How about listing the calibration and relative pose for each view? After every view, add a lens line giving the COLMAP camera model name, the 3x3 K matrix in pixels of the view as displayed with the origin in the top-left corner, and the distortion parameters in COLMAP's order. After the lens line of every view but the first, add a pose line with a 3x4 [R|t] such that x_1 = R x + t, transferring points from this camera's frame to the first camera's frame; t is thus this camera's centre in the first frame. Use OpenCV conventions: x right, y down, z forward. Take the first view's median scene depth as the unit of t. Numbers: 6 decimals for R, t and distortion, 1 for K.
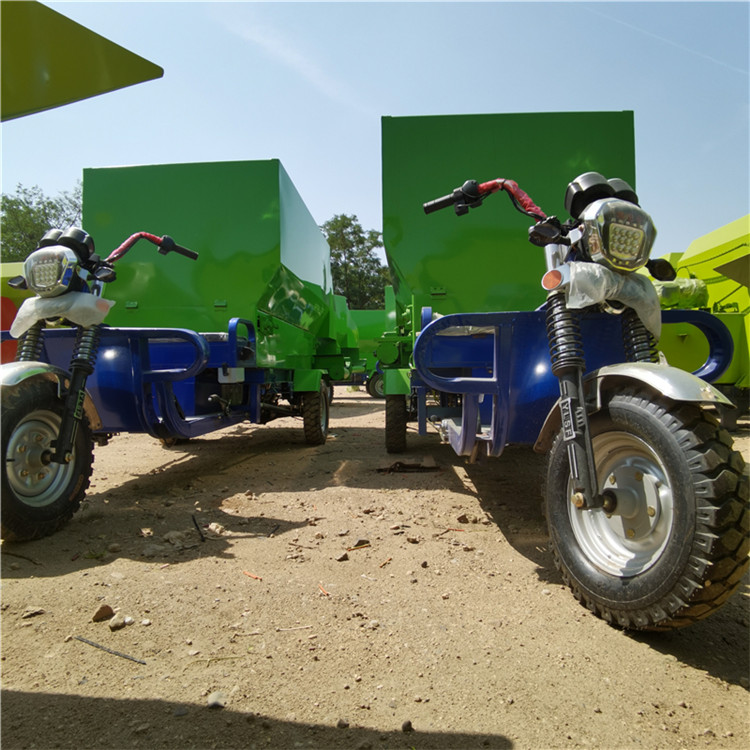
lens RADIAL K [[502.3, 0, 375.0], [0, 502.3, 375.0], [0, 0, 1]] dist [-0.000031, -0.049023]
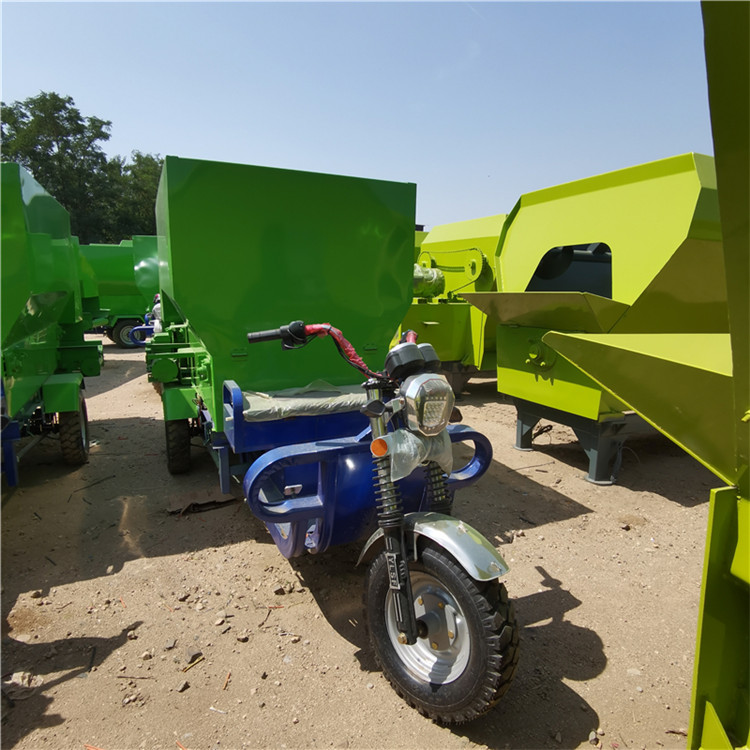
lens RADIAL K [[504.2, 0, 375.0], [0, 504.2, 375.0], [0, 0, 1]] dist [-0.029443, -0.000254]
pose [[0.882673, -0.057155, 0.466499, -0.171645], [-0.019298, 0.987334, 0.157480, -0.487774], [-0.469591, -0.148006, 0.870390, 0.012866]]
